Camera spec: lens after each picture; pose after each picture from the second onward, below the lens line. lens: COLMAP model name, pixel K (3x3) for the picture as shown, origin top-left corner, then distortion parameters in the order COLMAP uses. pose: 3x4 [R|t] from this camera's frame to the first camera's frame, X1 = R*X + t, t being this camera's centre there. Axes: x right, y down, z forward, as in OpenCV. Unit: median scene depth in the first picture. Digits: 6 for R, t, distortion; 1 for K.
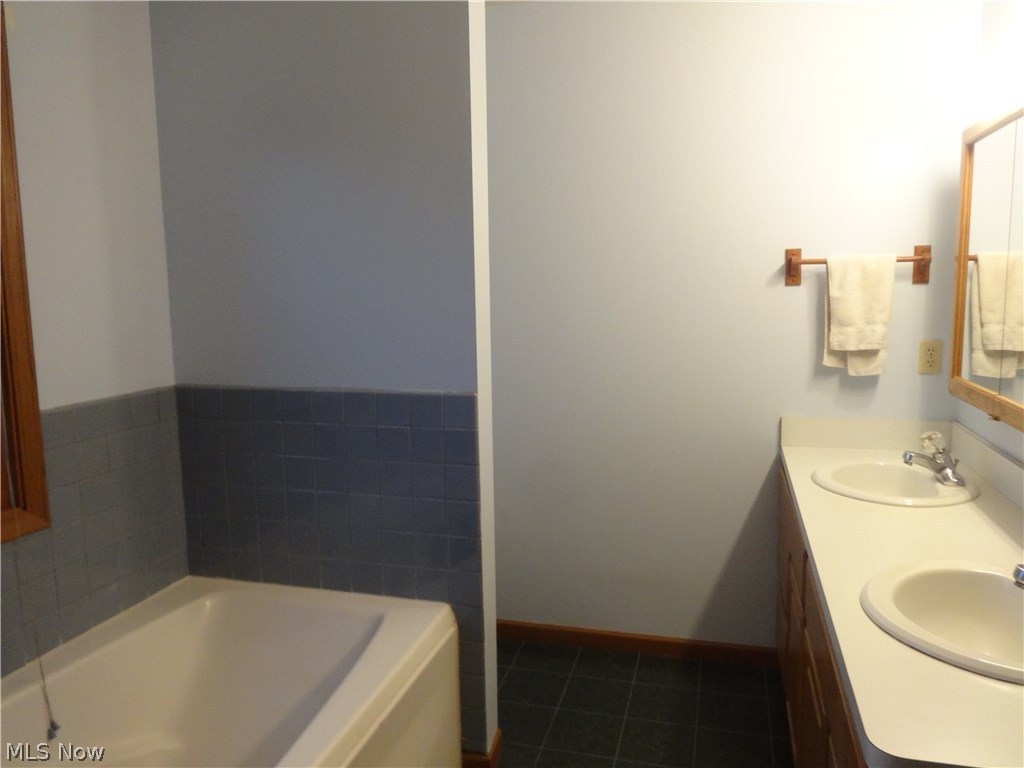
lens RADIAL K [[768.4, 0, 517.6], [0, 768.4, 380.0], [0, 0, 1]] dist [-0.003926, 0.005383]
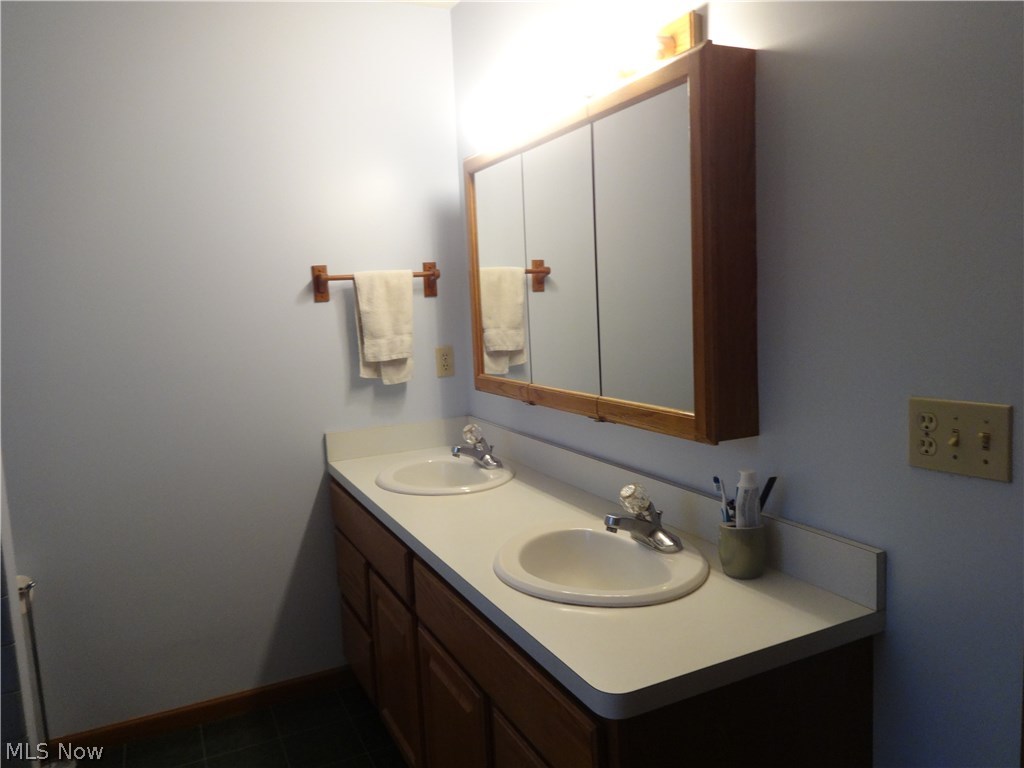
lens RADIAL K [[768.4, 0, 517.6], [0, 768.4, 380.0], [0, 0, 1]] dist [-0.003926, 0.005383]
pose [[0.751908, -0.092067, 0.652808, -0.120479], [0.118045, 0.993000, 0.004080, 0.004985], [-0.648613, 0.073993, 0.757513, 0.083123]]
